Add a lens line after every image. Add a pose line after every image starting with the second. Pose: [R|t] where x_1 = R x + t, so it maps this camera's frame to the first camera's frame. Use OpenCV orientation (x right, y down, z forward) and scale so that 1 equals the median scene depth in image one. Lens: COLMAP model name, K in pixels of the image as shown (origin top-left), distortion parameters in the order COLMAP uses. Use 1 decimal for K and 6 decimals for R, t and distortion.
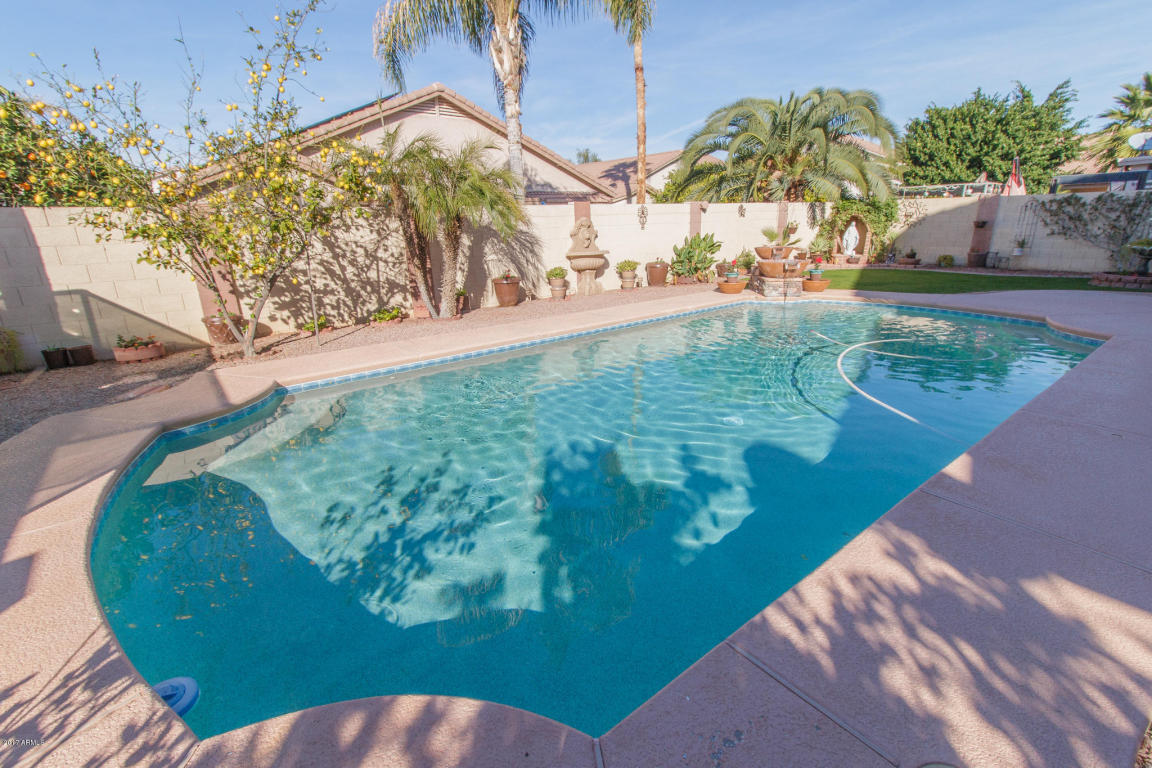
lens RADIAL K [[533.8, 0, 573.3], [0, 533.8, 377.0], [0, 0, 1]] dist [0.001837, 0.001127]
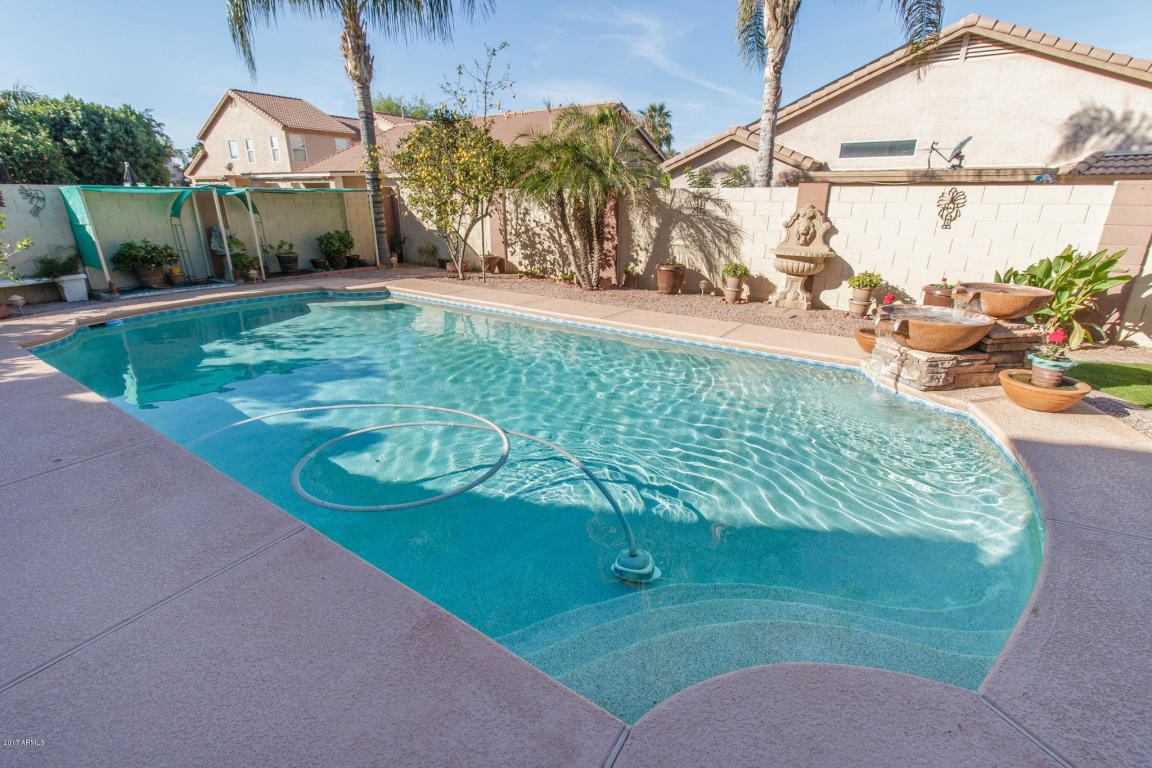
lens RADIAL K [[533.8, 0, 579.5], [0, 533.8, 382.2], [0, 0, 1]] dist [0.001837, 0.001127]
pose [[0.285008, 0.342854, -0.895110, 0.782214], [-0.285333, 0.921853, 0.262246, -0.202416], [0.915071, 0.180662, 0.360563, 0.558831]]
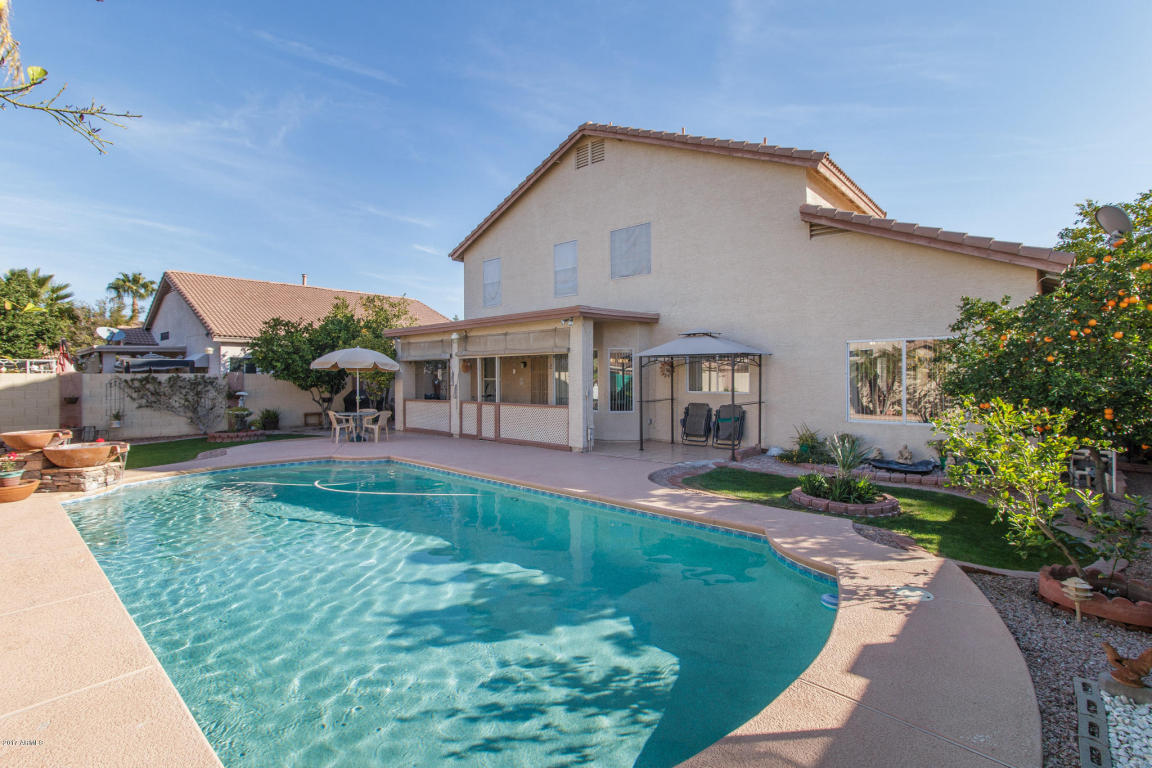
lens RADIAL K [[533.8, 0, 574.1], [0, 533.8, 384.2], [0, 0, 1]] dist [0.001837, 0.001127]
pose [[-0.146954, 0.010876, 0.989084, -0.544437], [0.292053, 0.955837, 0.032881, -0.119360], [-0.945045, 0.293697, -0.143640, 0.404283]]
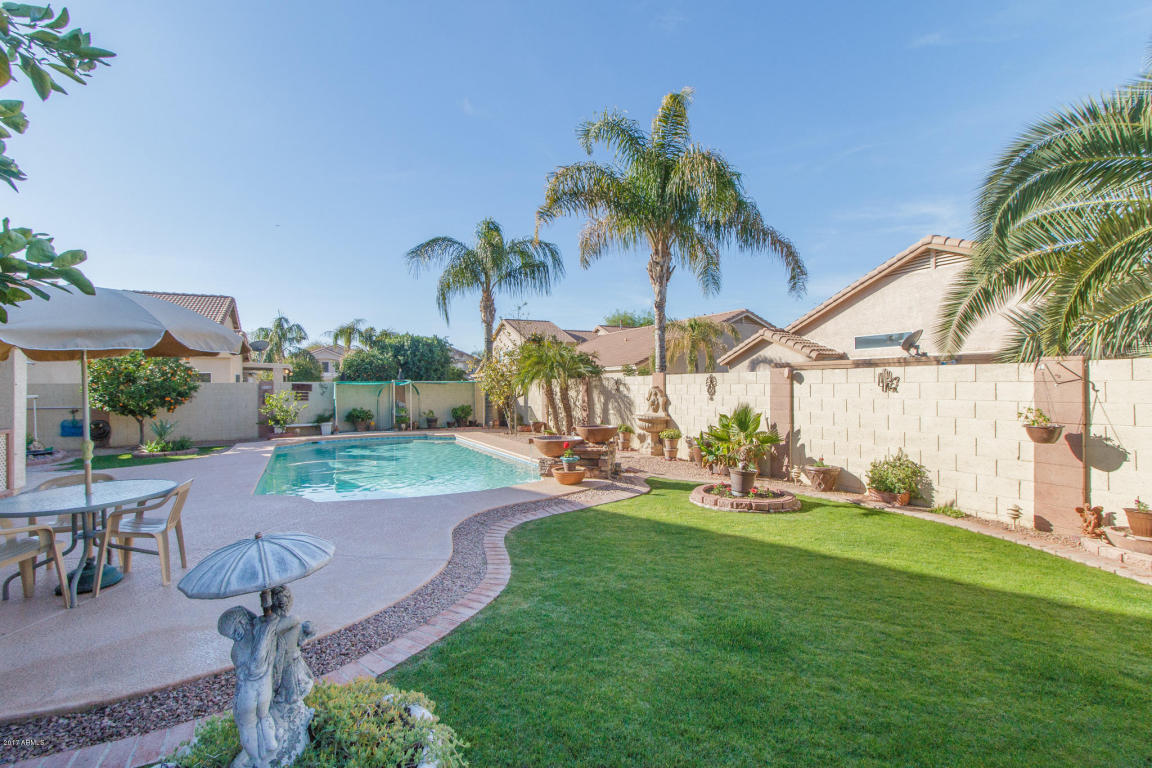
lens RADIAL K [[533.8, 0, 576.2], [0, 533.8, 381.5], [0, 0, 1]] dist [0.001837, 0.001127]
pose [[-0.198221, 0.019629, -0.979961, 1.328067], [-0.268124, 0.960578, 0.073476, -0.399670], [0.942771, 0.277316, -0.185143, 1.207307]]
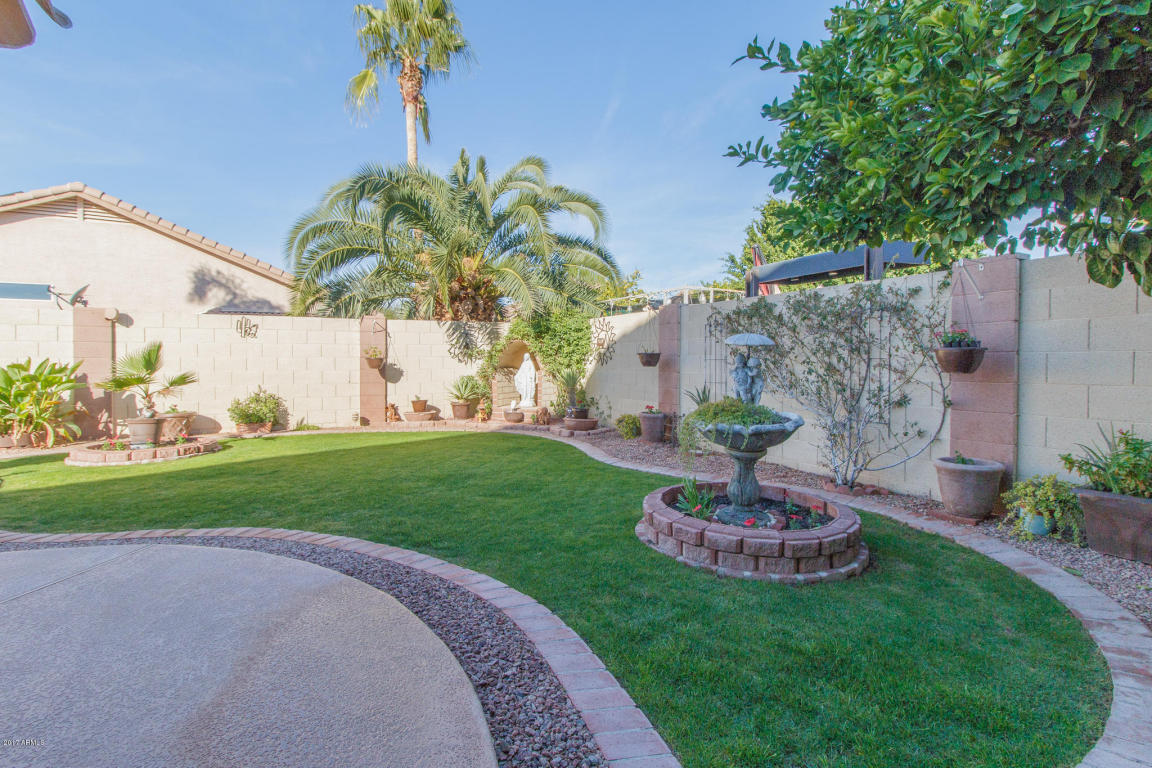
lens RADIAL K [[533.8, 0, 570.9], [0, 533.8, 361.3], [0, 0, 1]] dist [0.001837, 0.001127]
pose [[0.981817, 0.023987, -0.188310, 1.171506], [-0.075713, 0.959150, -0.272579, -0.208784], [0.174079, 0.281880, 0.943525, 0.760422]]
